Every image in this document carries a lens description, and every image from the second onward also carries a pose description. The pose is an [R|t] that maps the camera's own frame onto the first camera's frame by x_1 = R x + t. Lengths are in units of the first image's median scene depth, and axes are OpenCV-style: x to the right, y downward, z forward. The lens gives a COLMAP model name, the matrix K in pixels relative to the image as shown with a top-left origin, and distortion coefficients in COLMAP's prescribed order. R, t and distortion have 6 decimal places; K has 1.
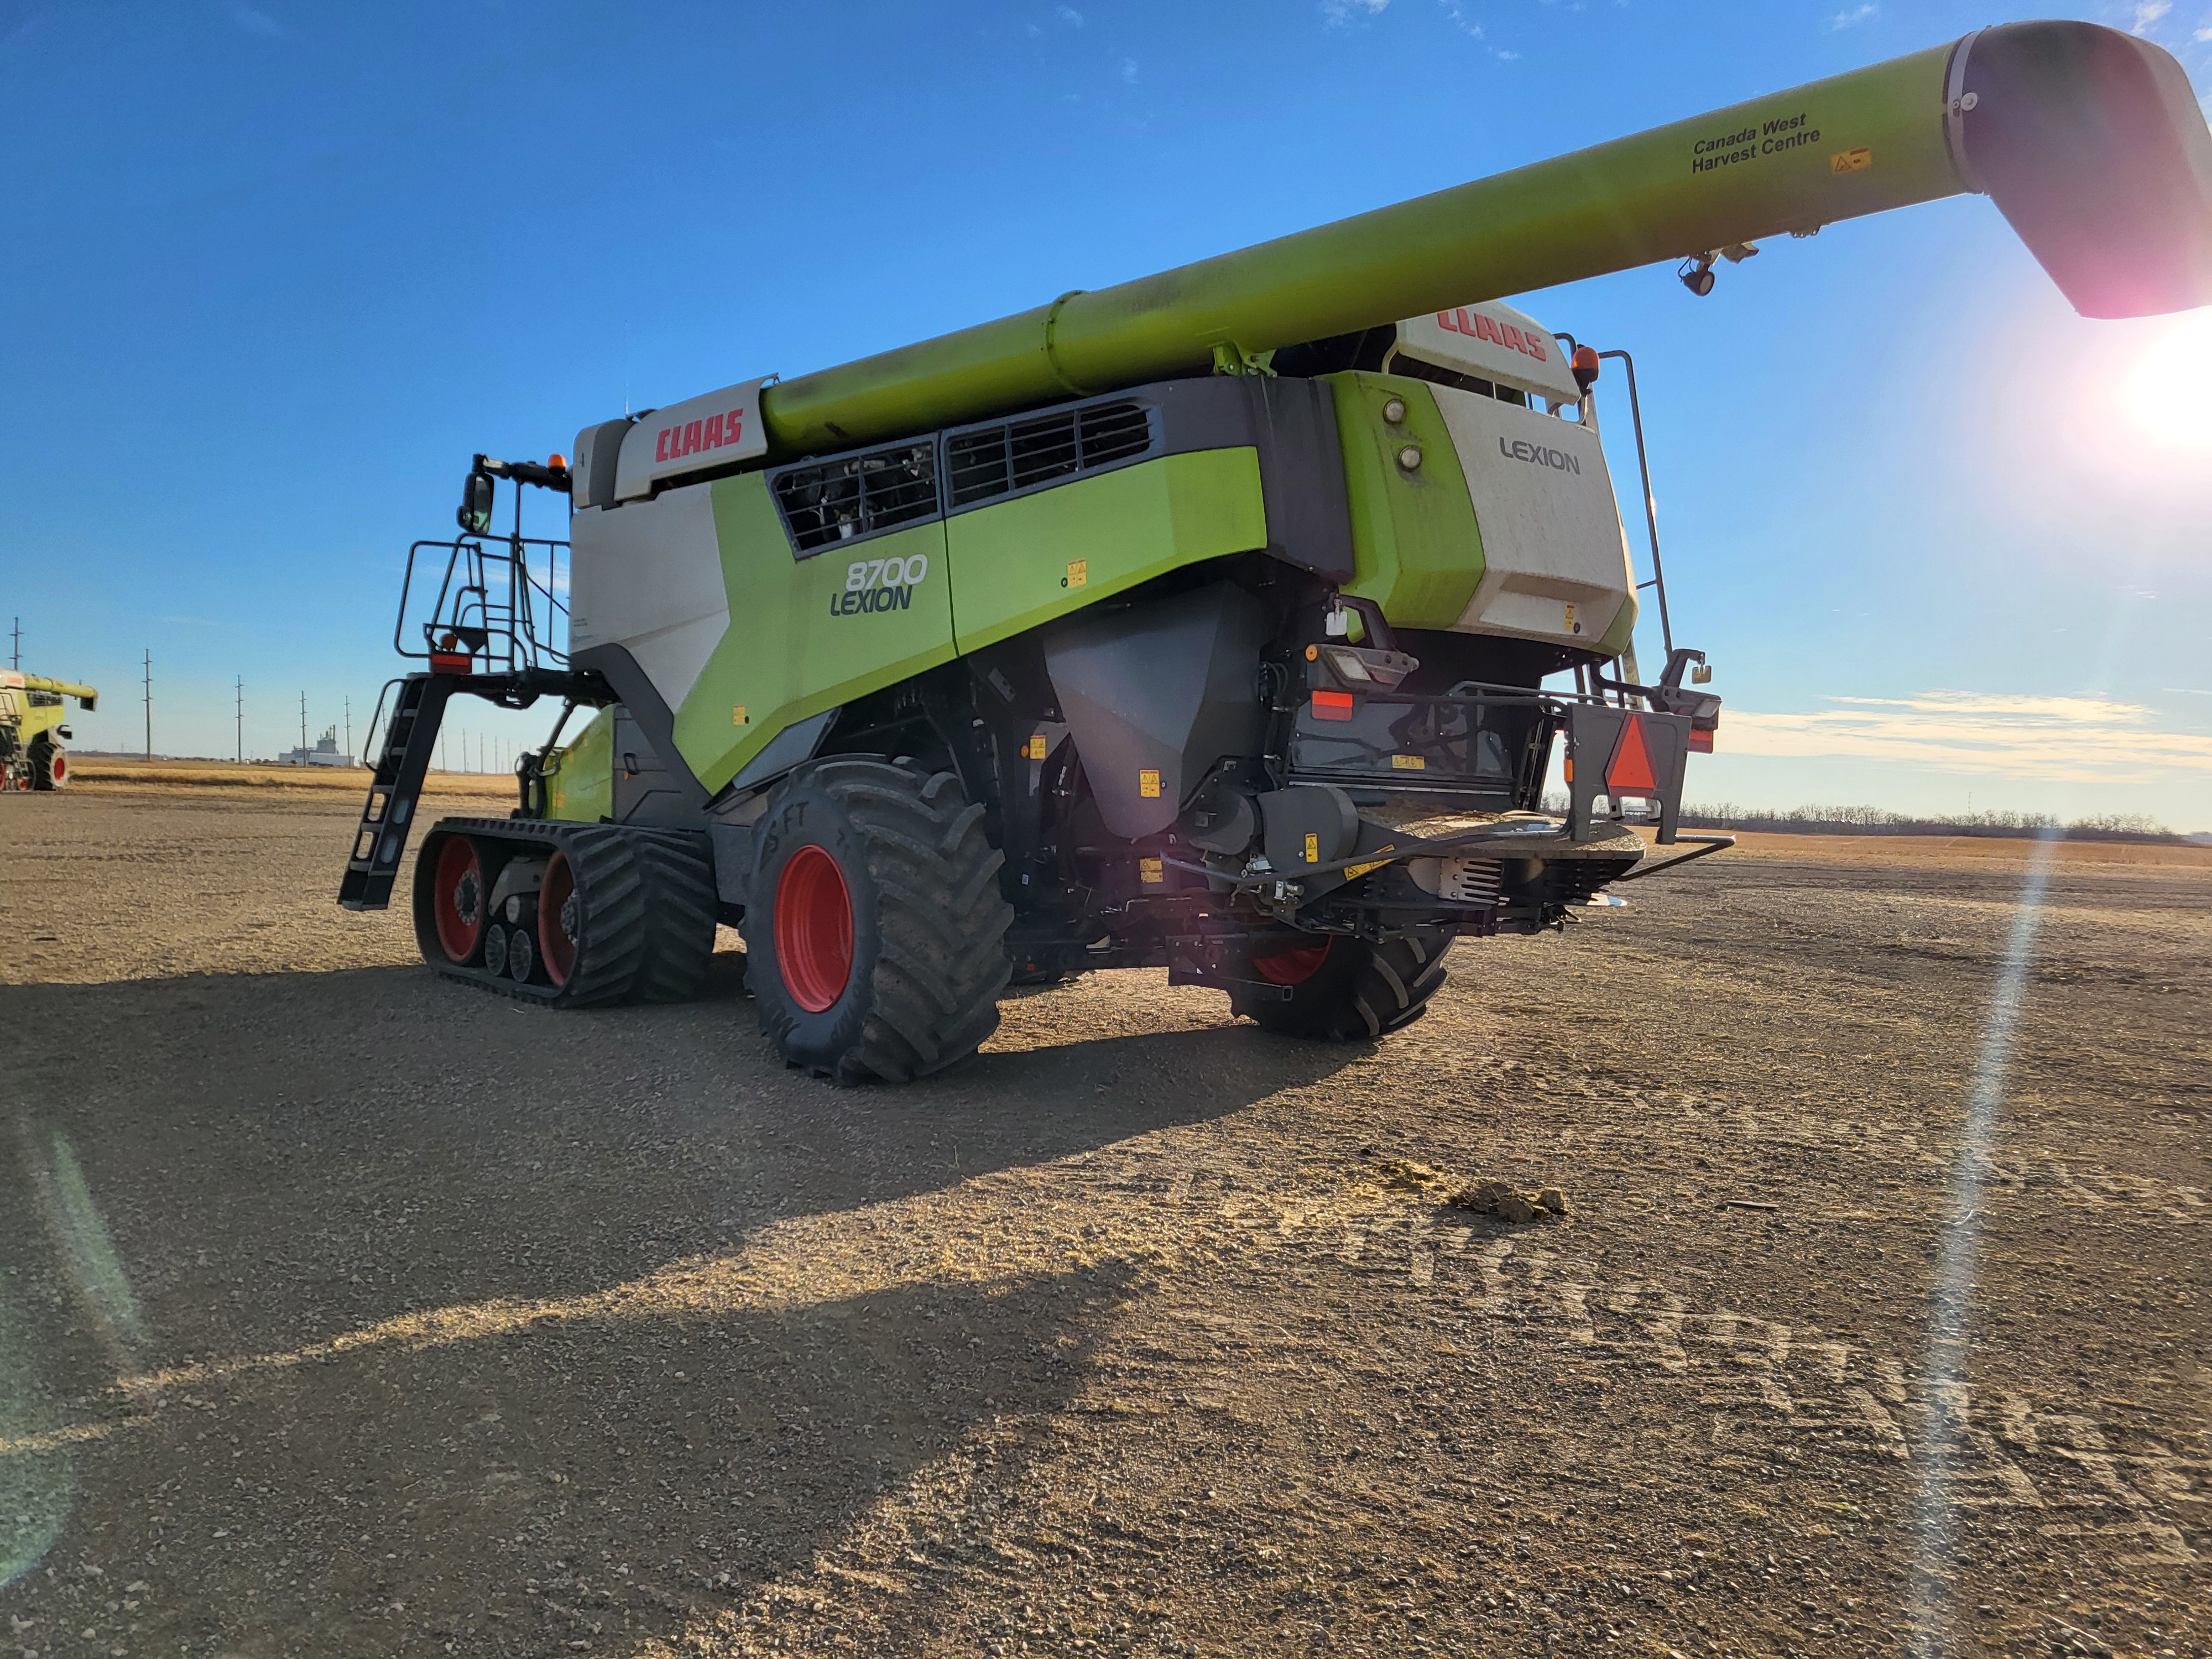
lens RADIAL K [[1686.5, 0, 1106.0], [0, 1686.5, 829.5], [0, 0, 1]] dist [0.000891, 0.003142]
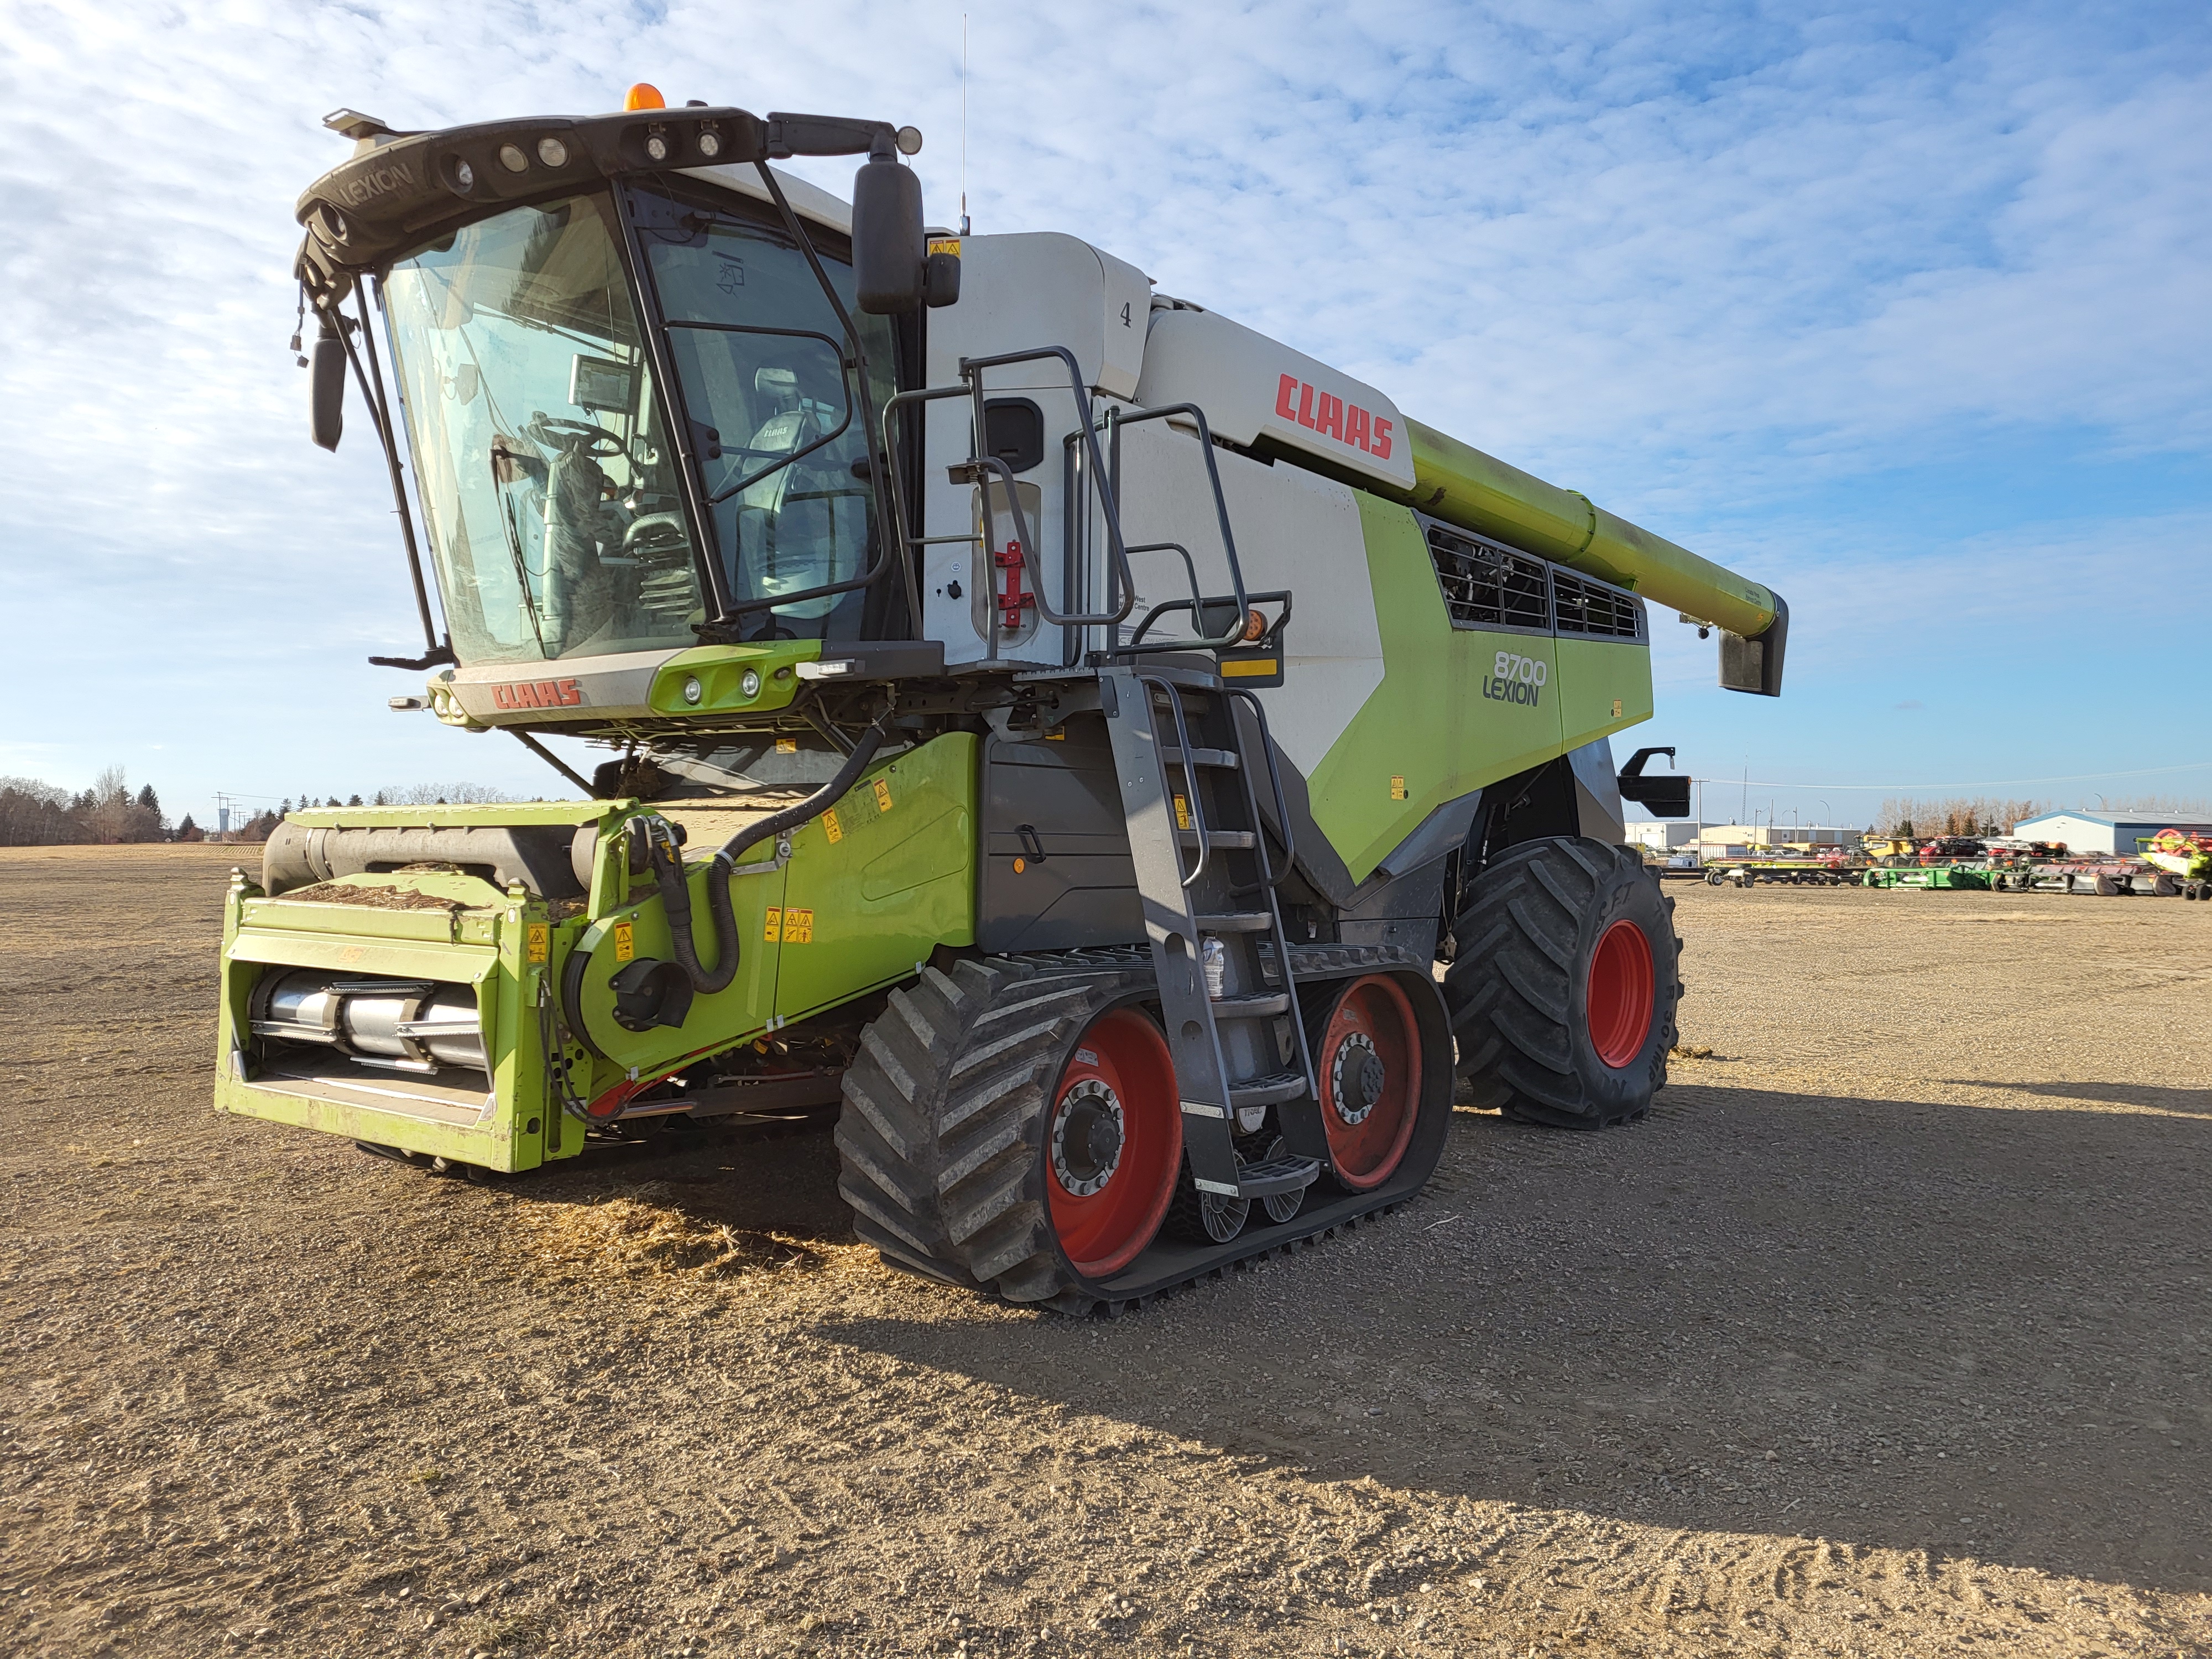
lens RADIAL K [[1638.2, 0, 1108.1], [0, 1638.2, 885.0], [0, 0, 1]] dist [0.060595, 0.001659]
pose [[-0.195672, -0.046219, 0.979580, -1.105624], [0.025075, 0.998326, 0.052112, -0.072515], [-0.980349, 0.034759, -0.194185, 1.438495]]
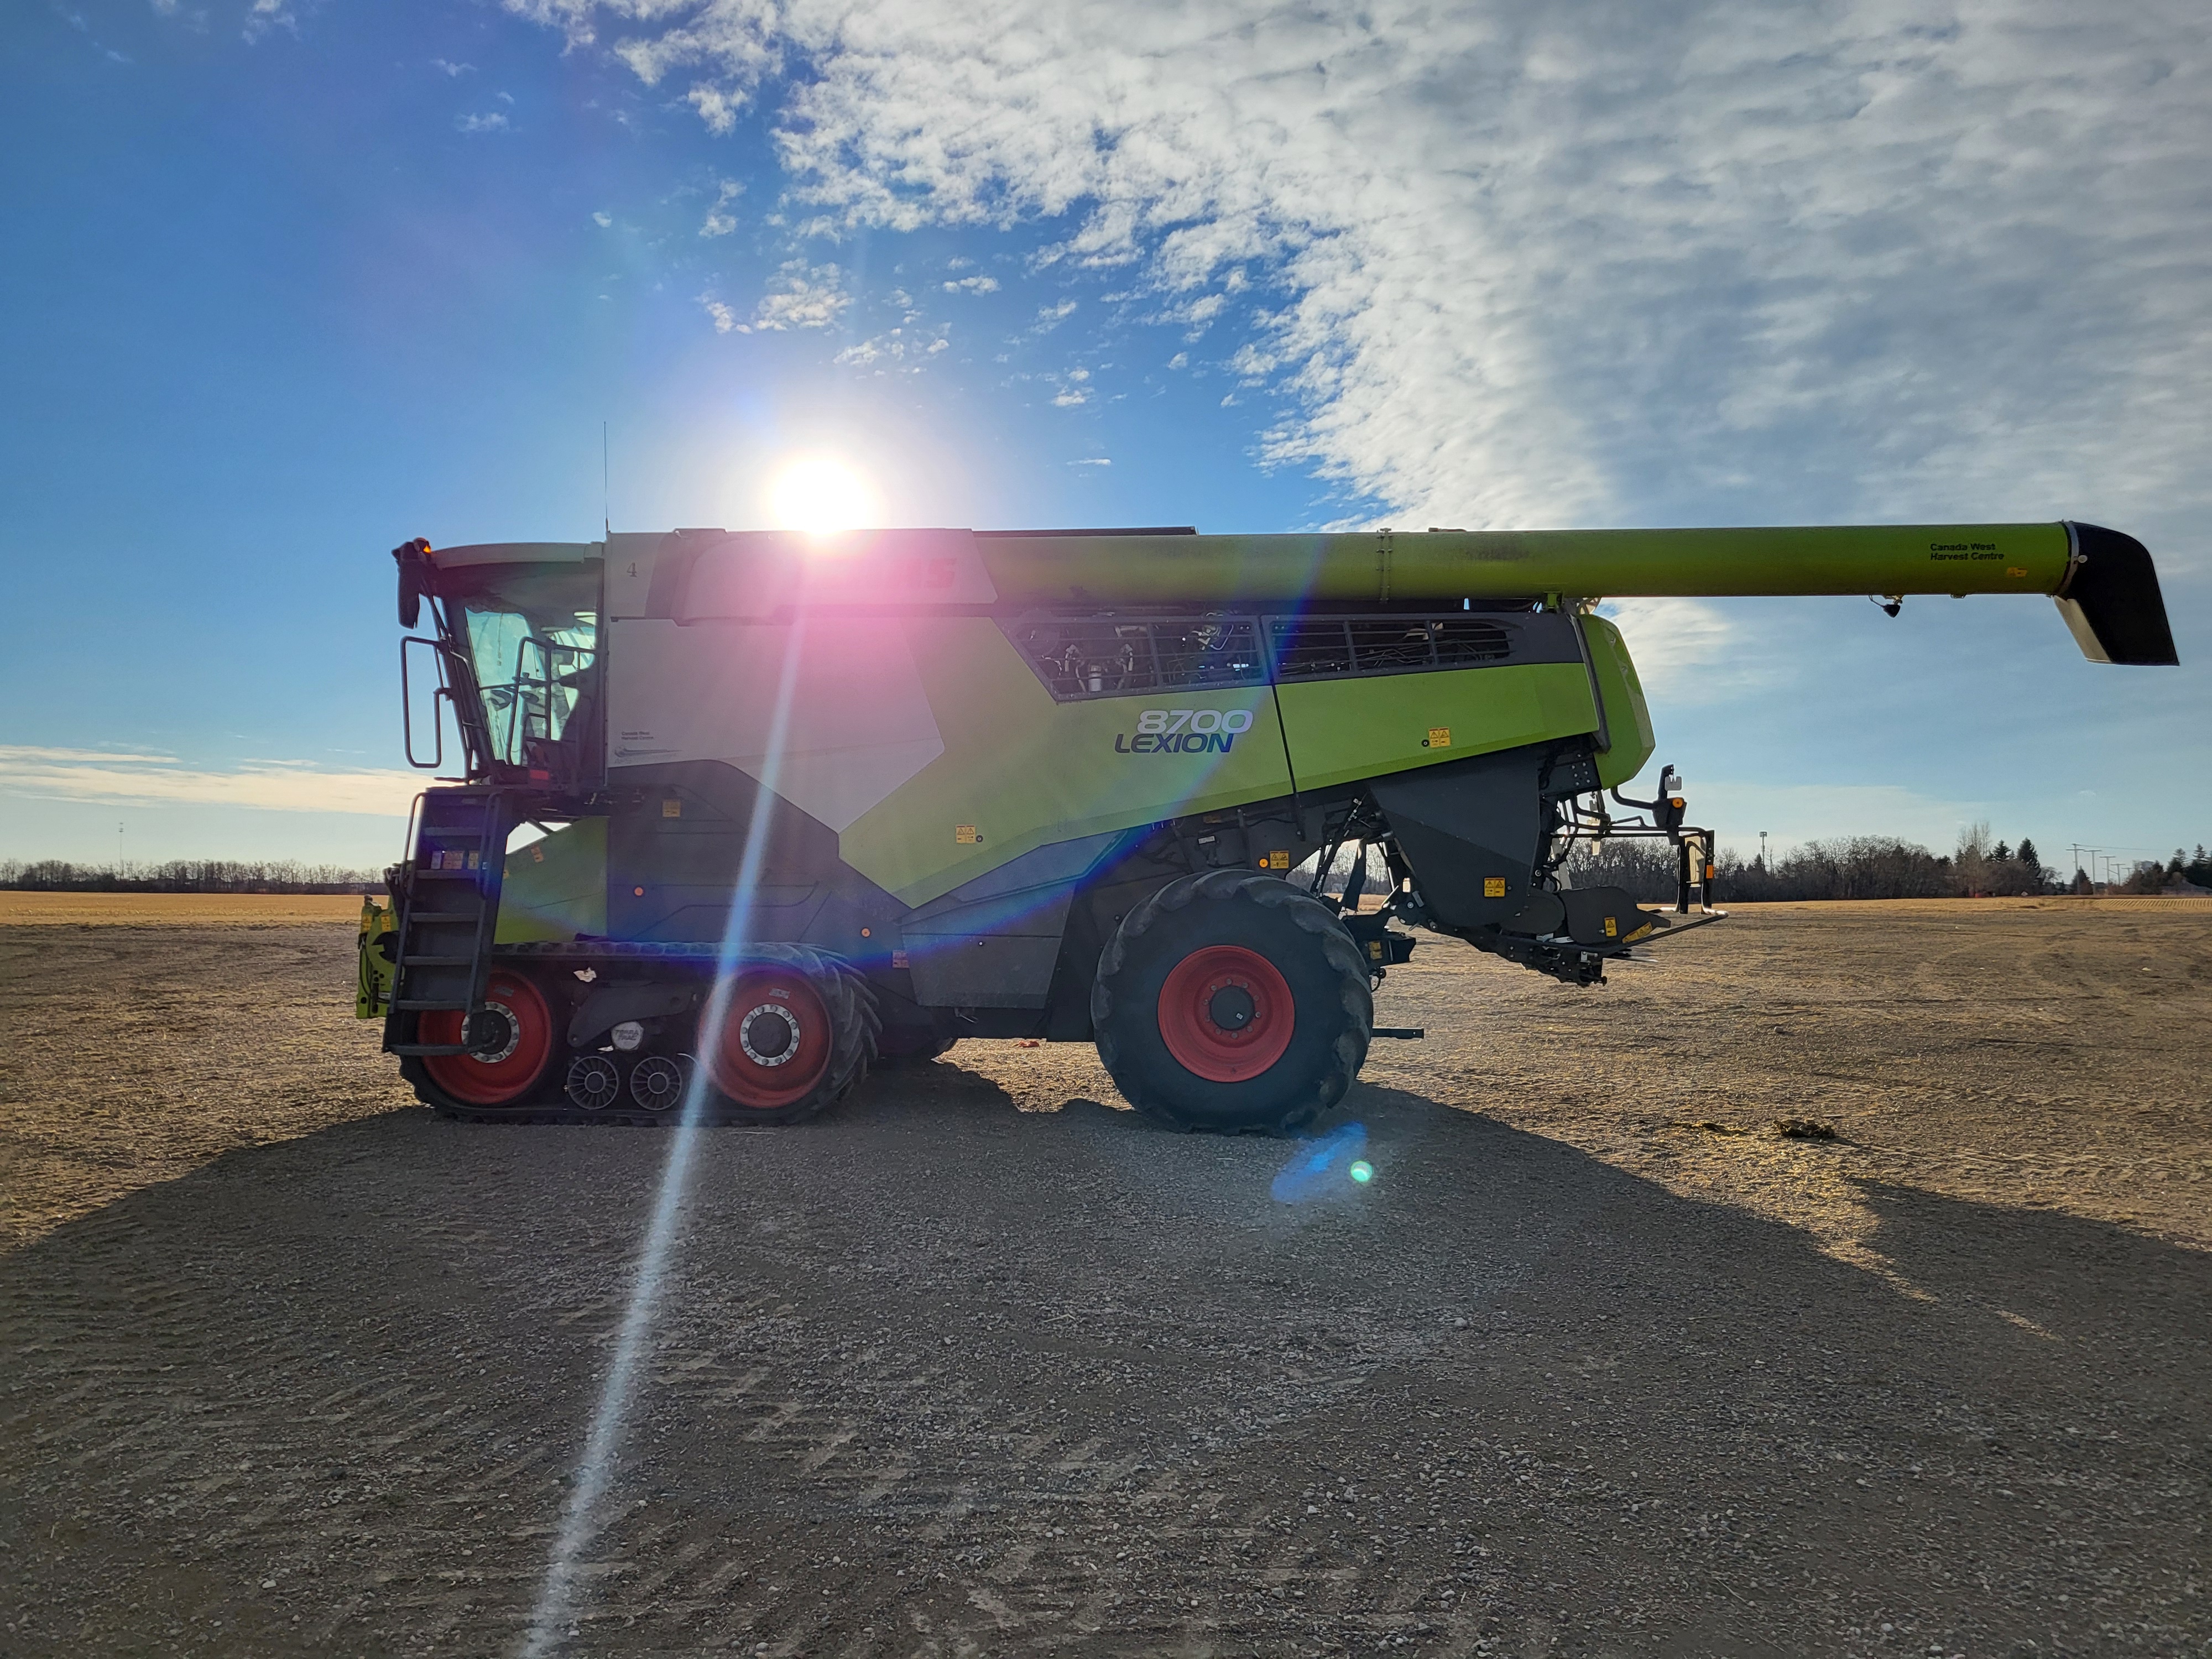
lens RADIAL K [[1686.5, 0, 1106.0], [0, 1686.5, 829.5], [0, 0, 1]] dist [0.000891, 0.003142]
pose [[0.759428, 0.004897, 0.650572, -0.958176], [0.035024, 0.998214, -0.048398, -0.015296], [-0.649647, 0.059540, 0.757901, 0.107706]]
